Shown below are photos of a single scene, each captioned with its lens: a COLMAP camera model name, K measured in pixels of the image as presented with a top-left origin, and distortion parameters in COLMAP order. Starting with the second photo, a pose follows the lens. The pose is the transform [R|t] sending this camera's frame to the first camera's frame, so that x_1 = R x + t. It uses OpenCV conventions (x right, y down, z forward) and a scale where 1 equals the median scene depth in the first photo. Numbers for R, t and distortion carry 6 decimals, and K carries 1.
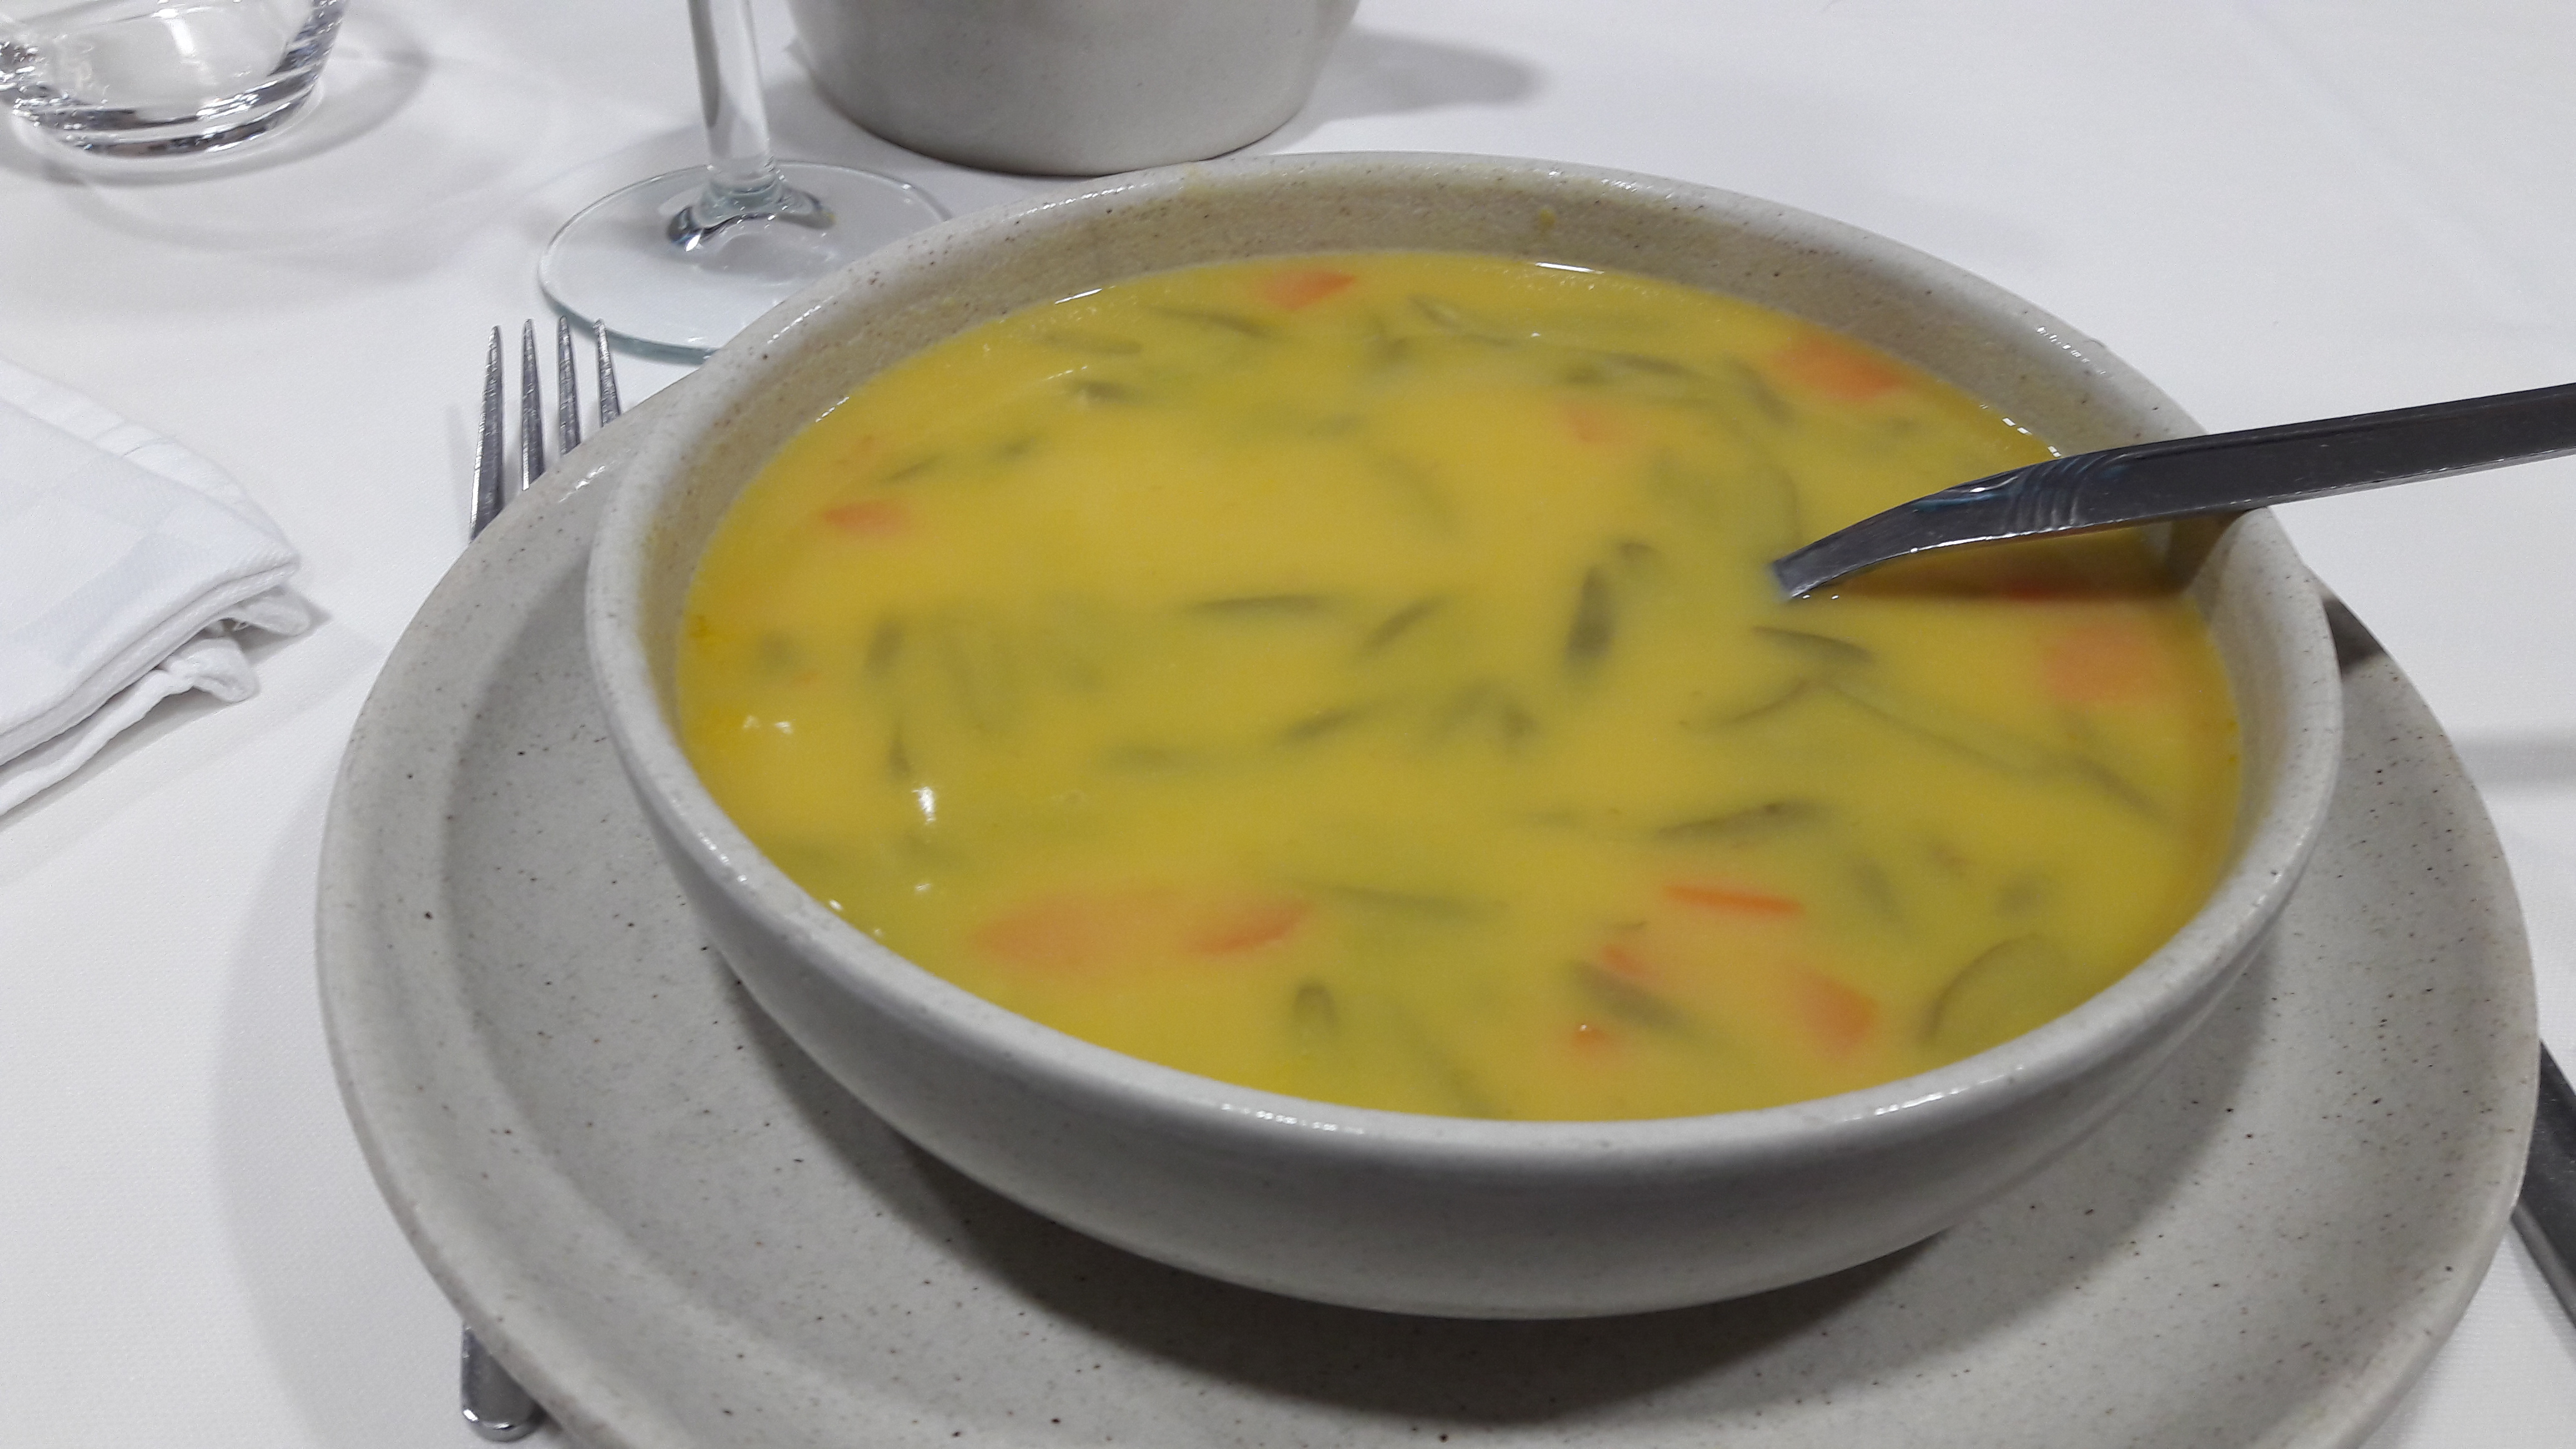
lens RADIAL K [[2118.2, 0, 1277.8], [0, 2118.2, 721.1], [0, 0, 1]] dist [0.088437, -0.188650]
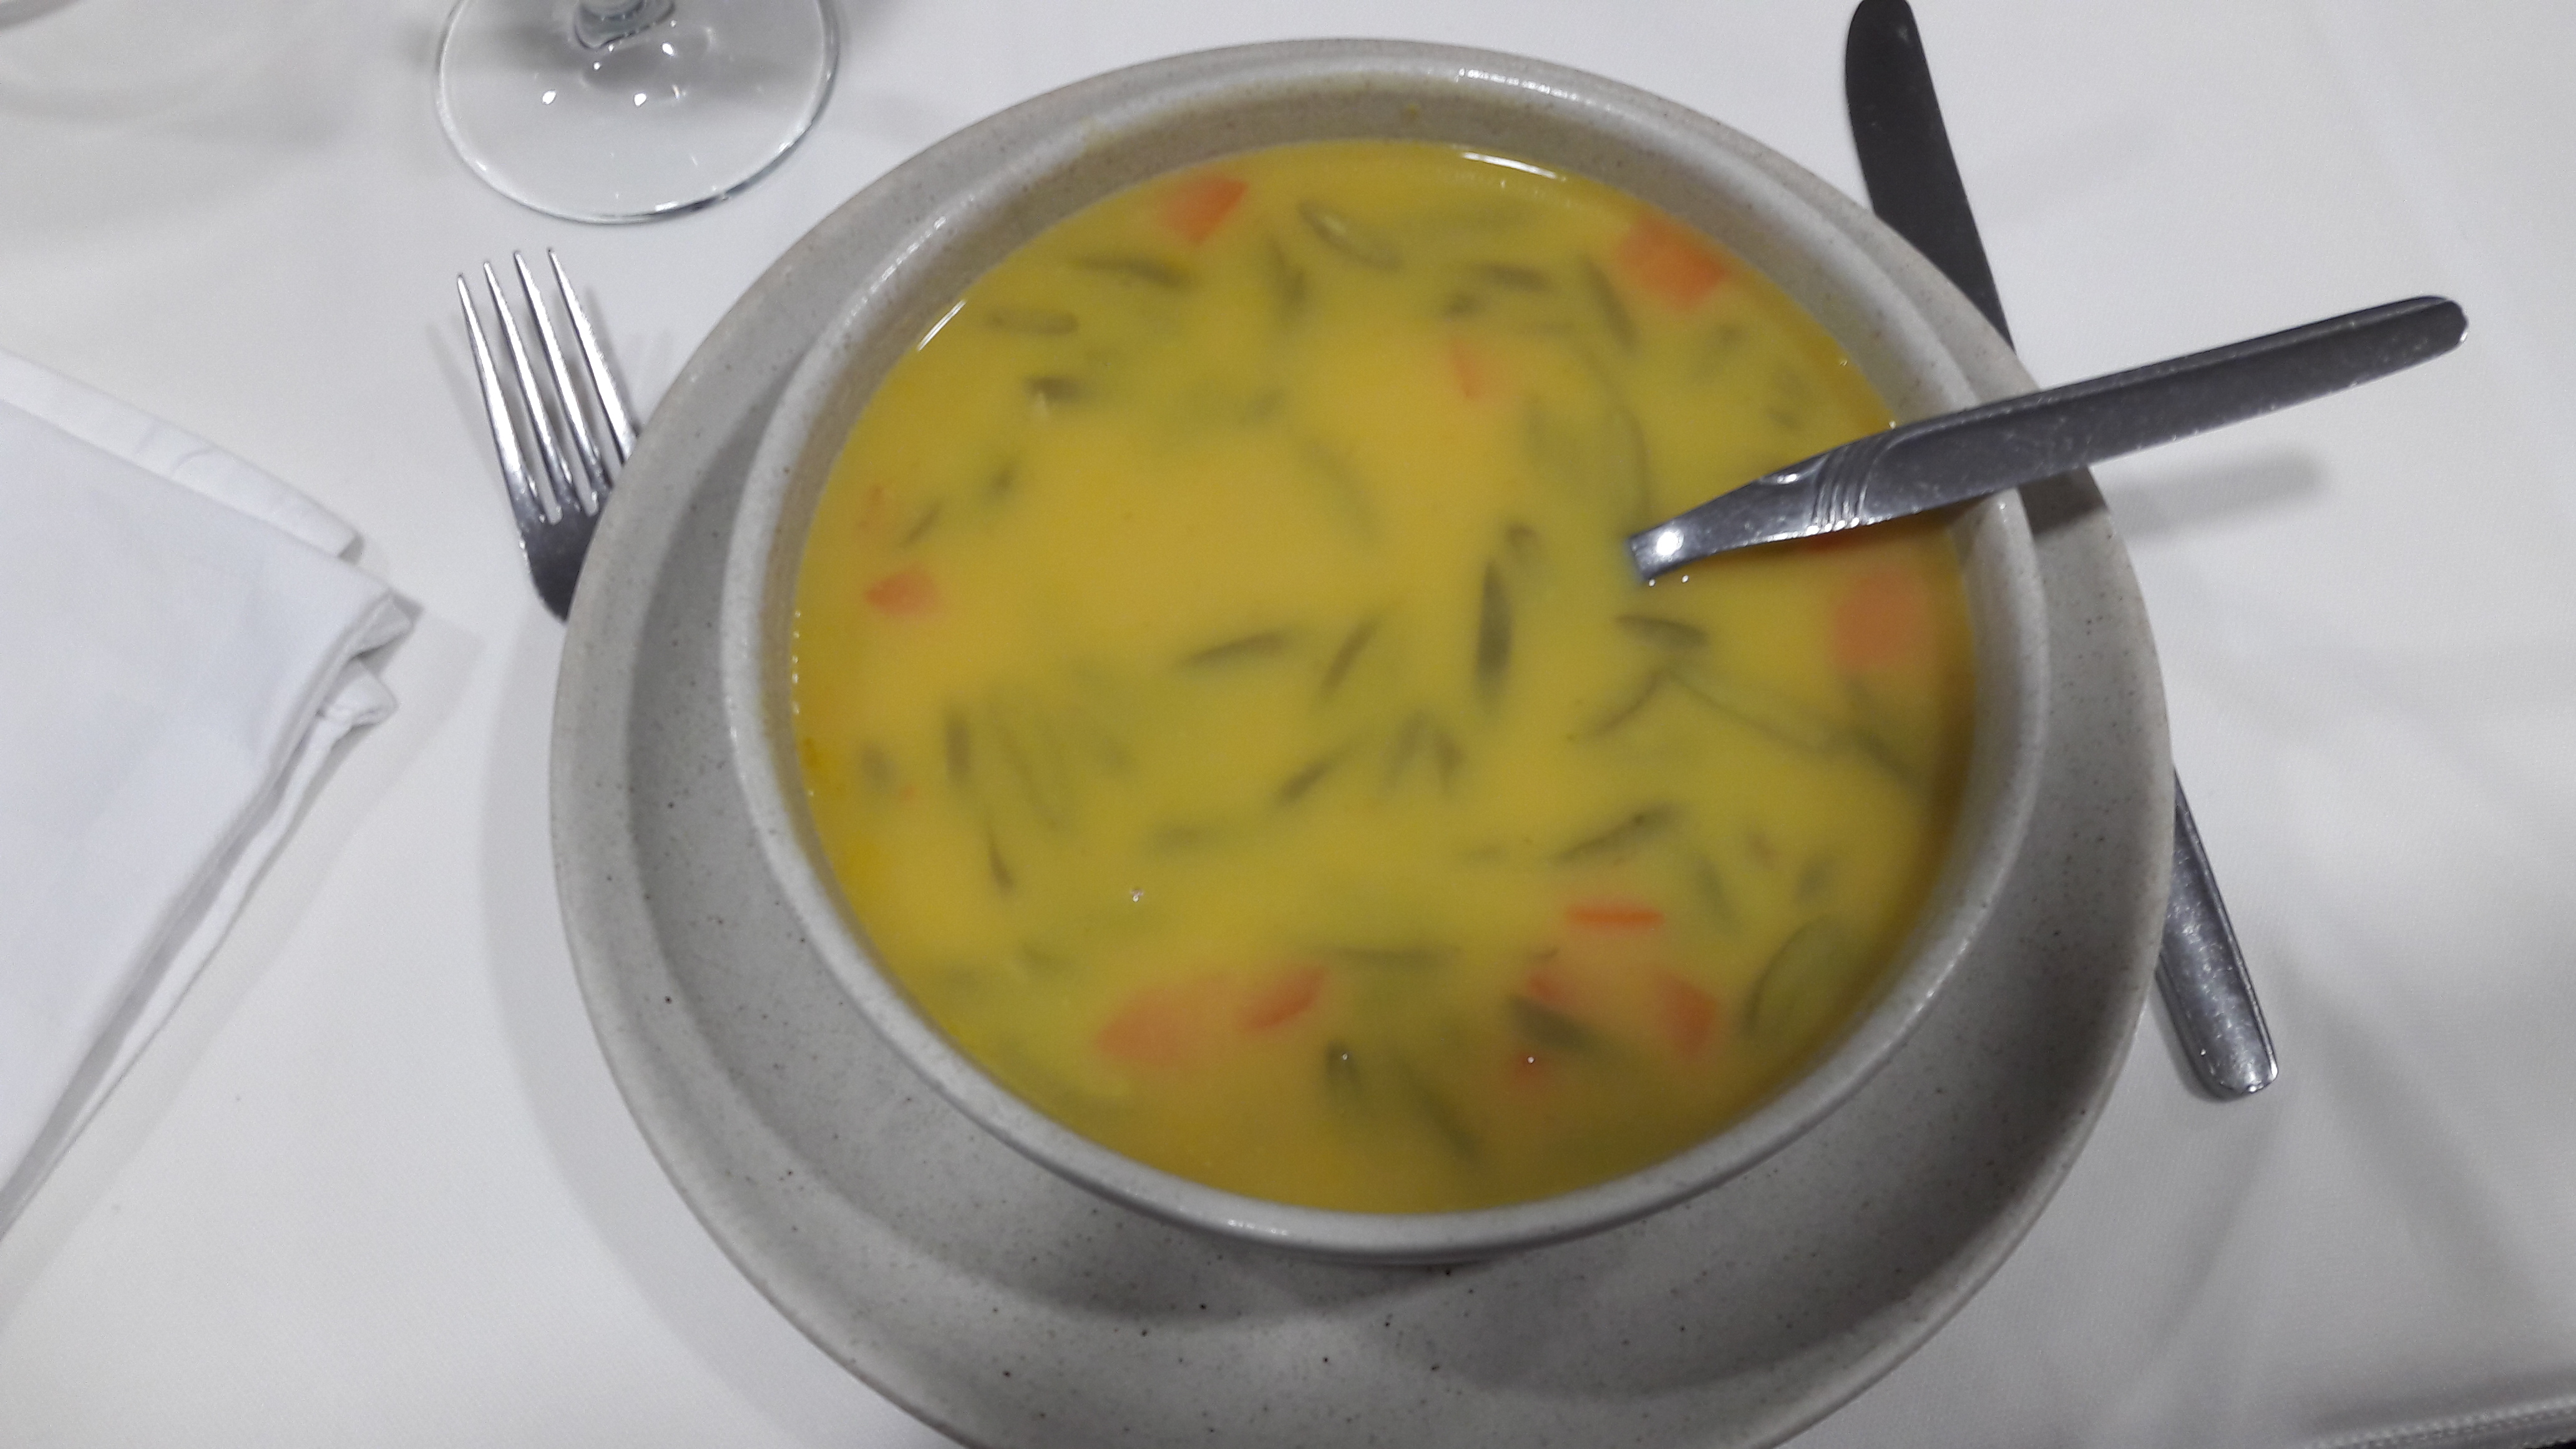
lens RADIAL K [[2055.1, 0, 1288.0], [0, 2055.1, 724.5], [0, 0, 1]] dist [0.160545, -0.322041]
pose [[0.988738, -0.145081, 0.036726, -0.029570], [0.110541, 0.873410, 0.474273, -0.606895], [-0.100885, -0.464872, 0.879611, -0.114697]]
